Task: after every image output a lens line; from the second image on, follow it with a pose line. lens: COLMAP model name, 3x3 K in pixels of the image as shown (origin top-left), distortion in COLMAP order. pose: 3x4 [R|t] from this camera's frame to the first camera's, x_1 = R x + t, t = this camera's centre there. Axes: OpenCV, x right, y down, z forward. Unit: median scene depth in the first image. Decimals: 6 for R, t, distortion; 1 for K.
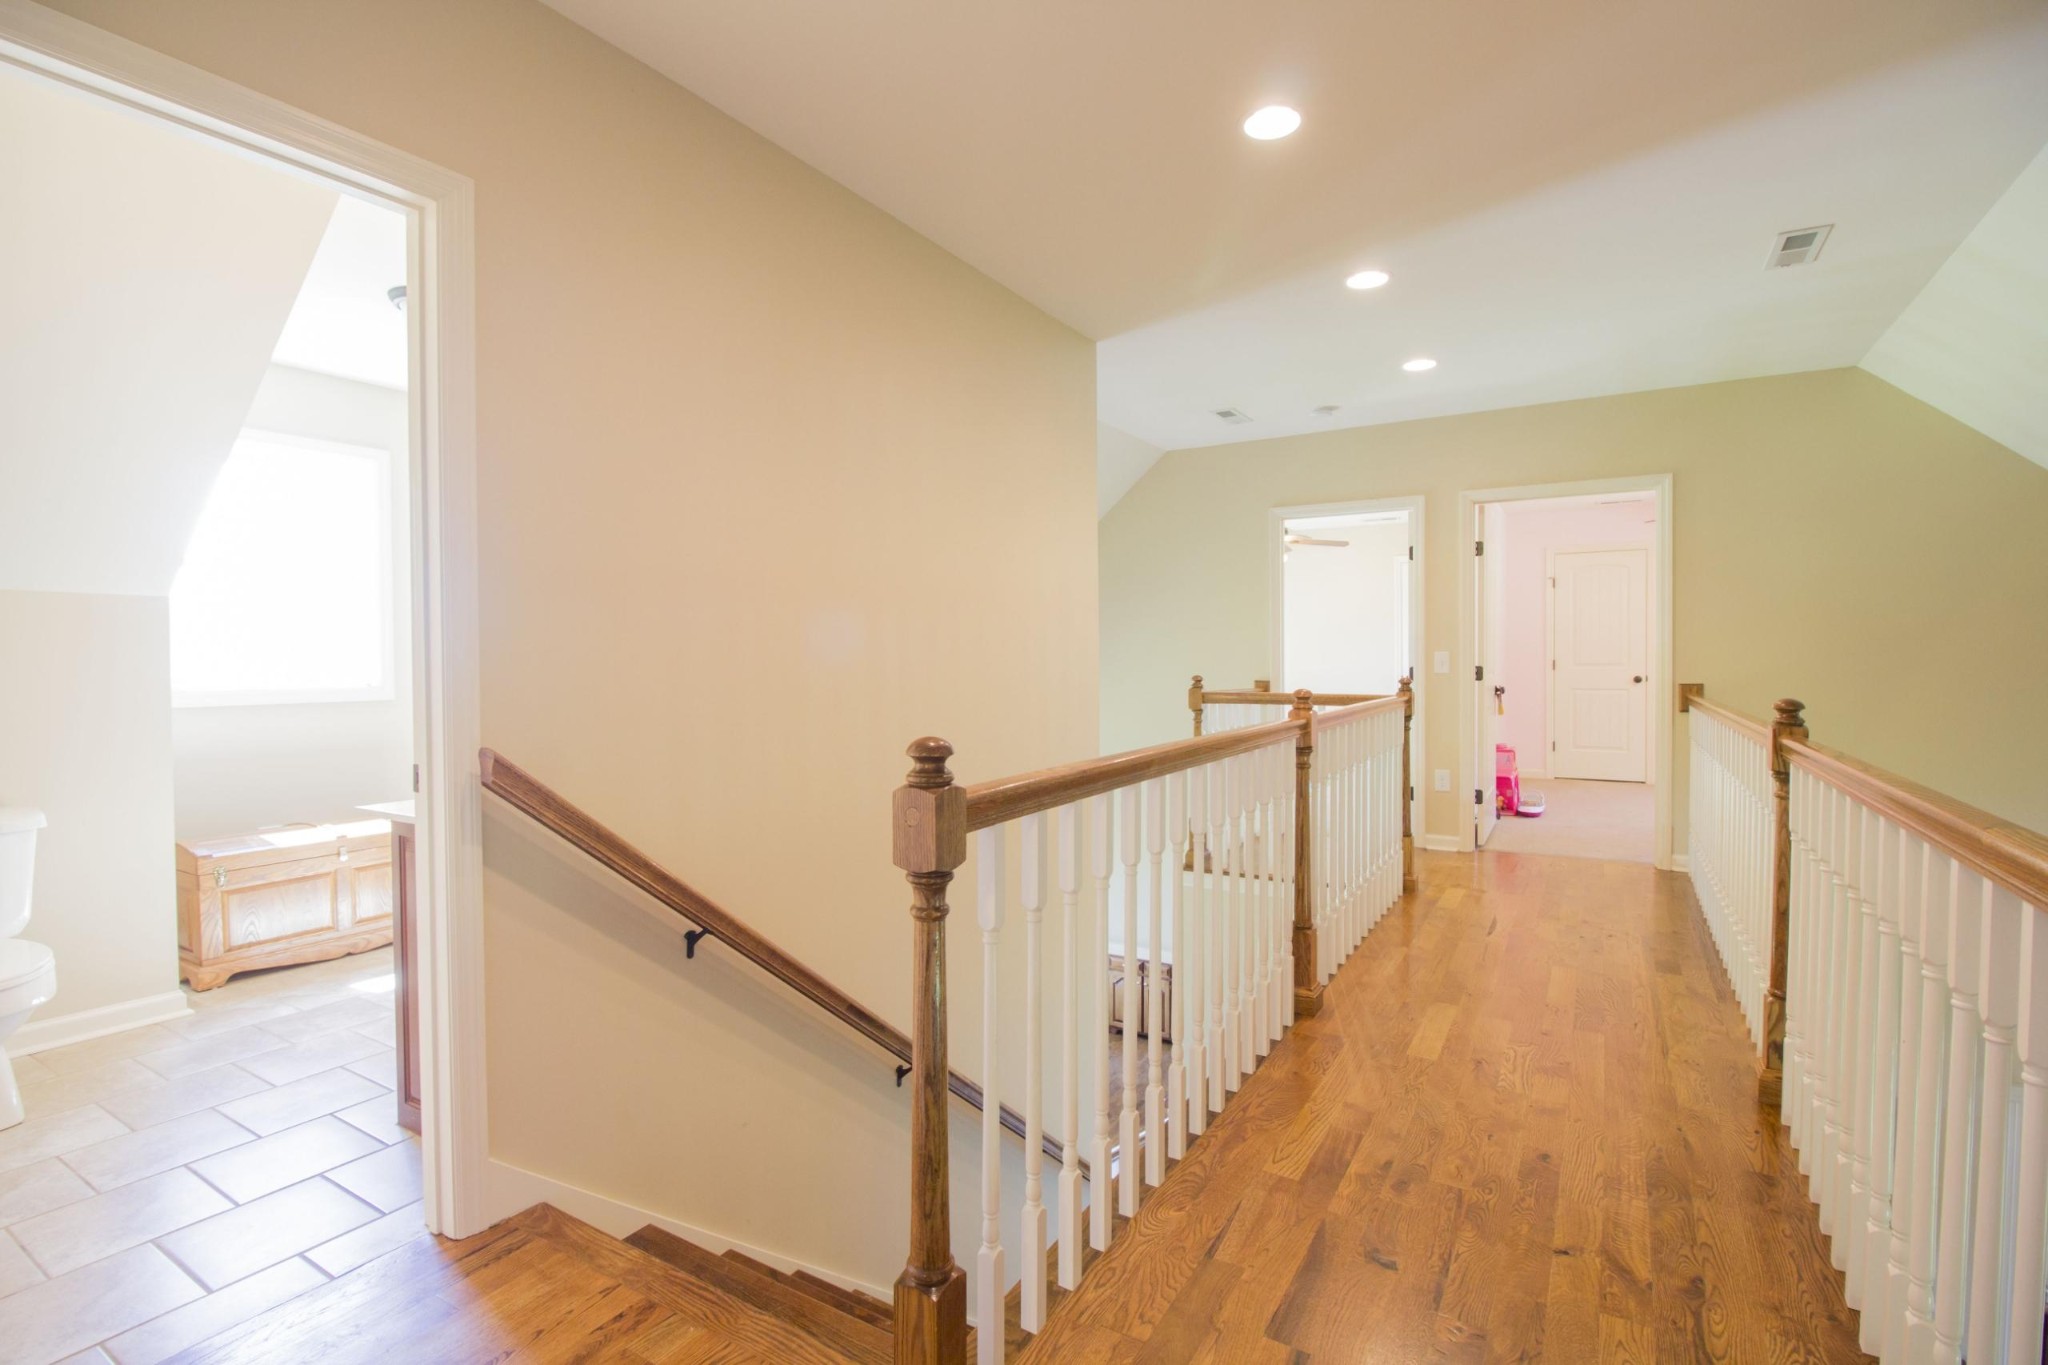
lens RADIAL K [[961.2, 0, 1023.2], [0, 961.2, 676.9], [0, 0, 1]] dist [0.001547, -0.011628]
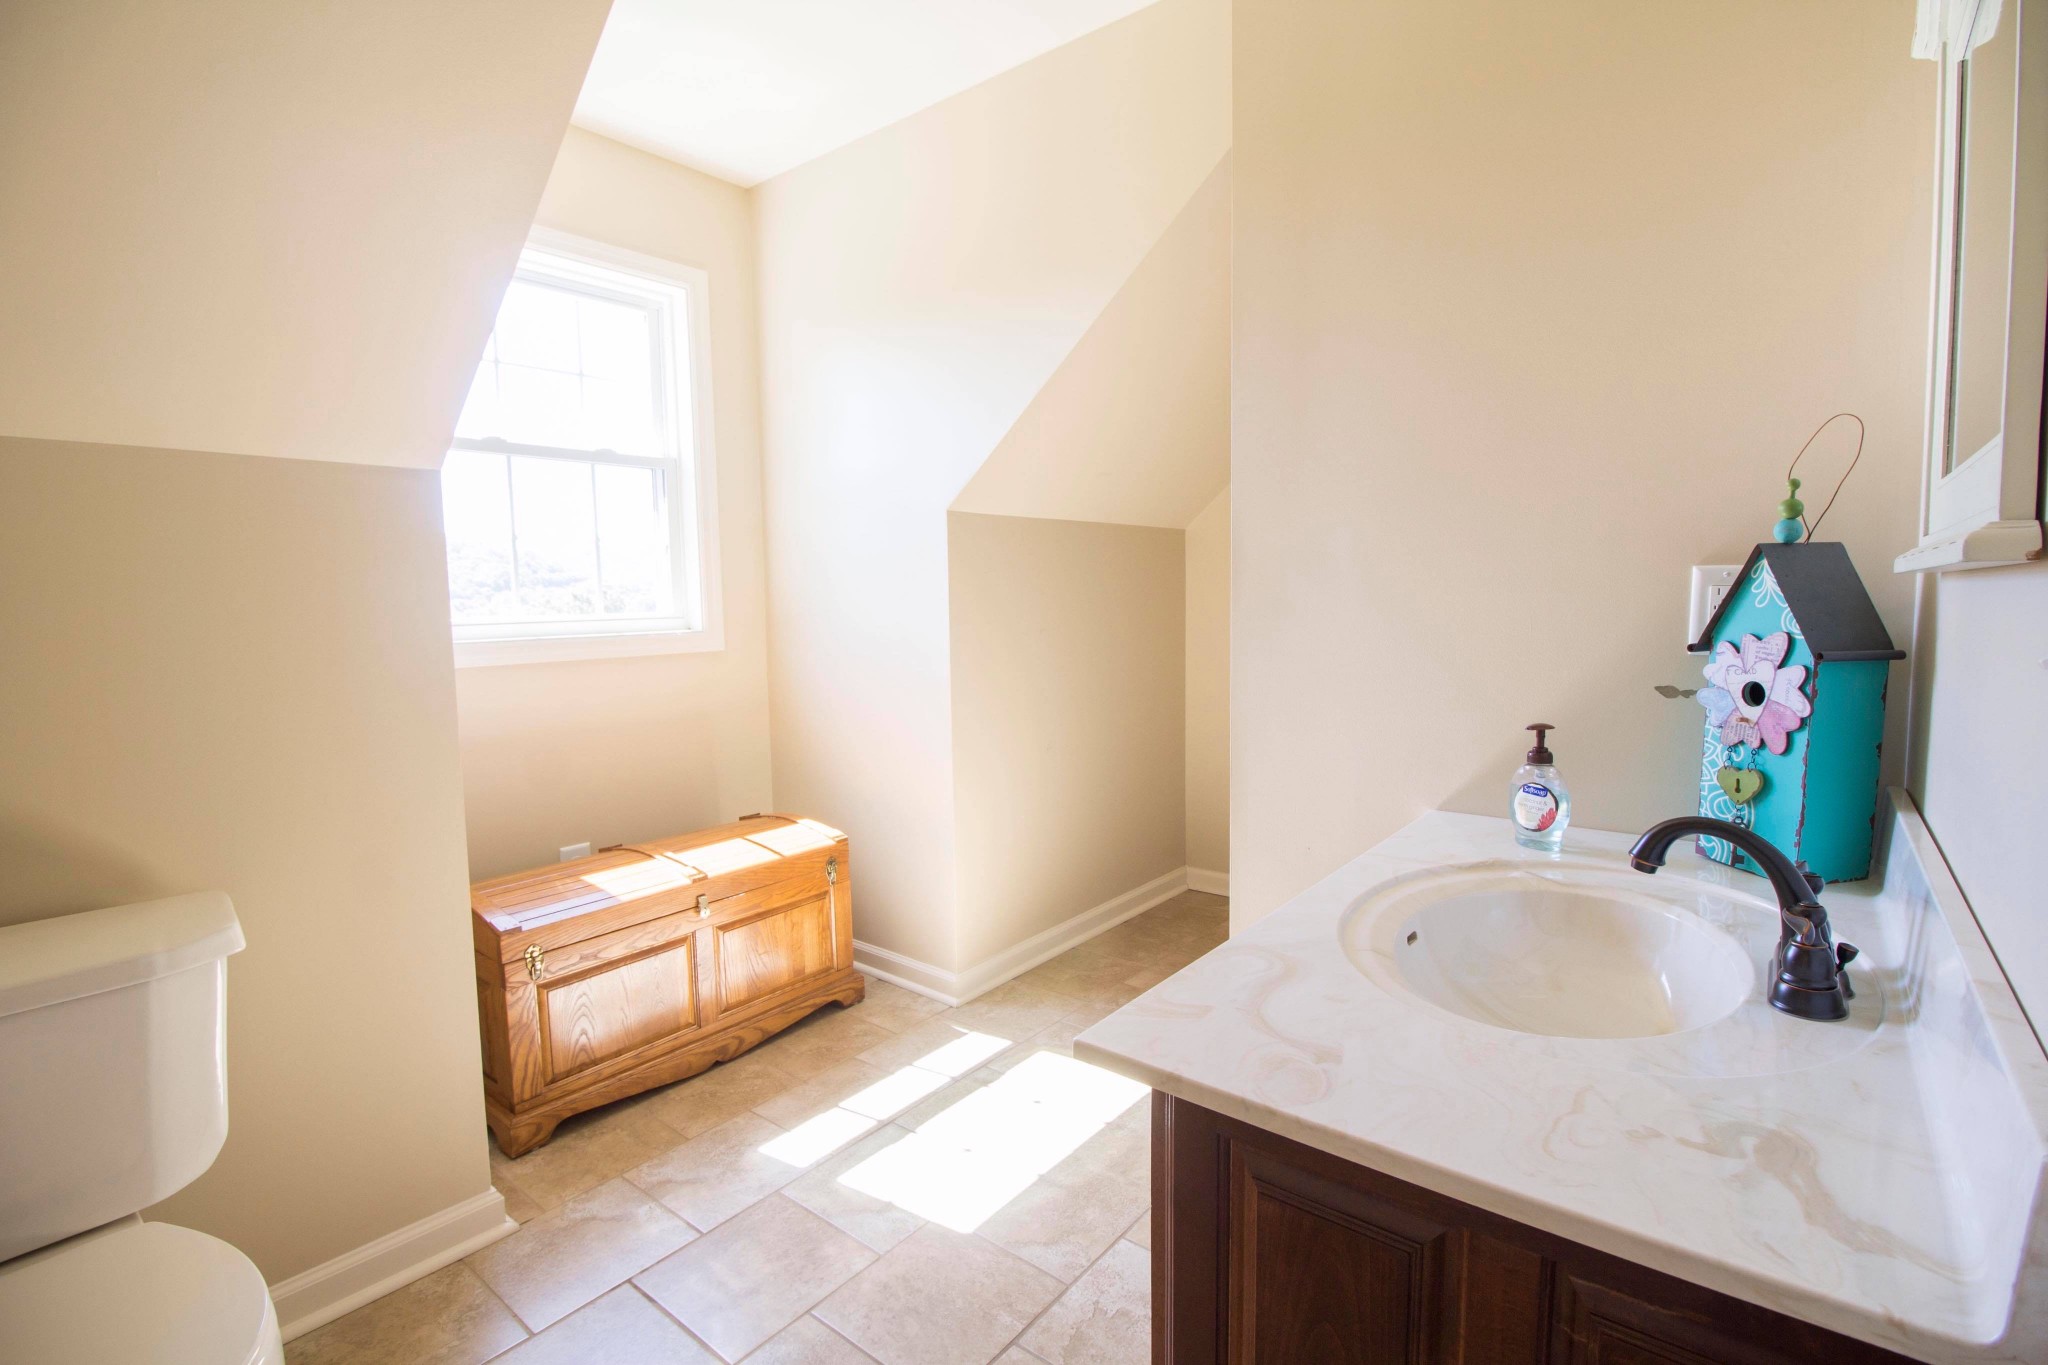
lens RADIAL K [[961.2, 0, 1043.8], [0, 961.2, 678.8], [0, 0, 1]] dist [0.001547, -0.011628]
pose [[0.992736, 0.006875, -0.120116, -0.459410], [0.002204, 0.997159, 0.075288, -0.008068], [0.120292, -0.075006, 0.989901, 0.466047]]
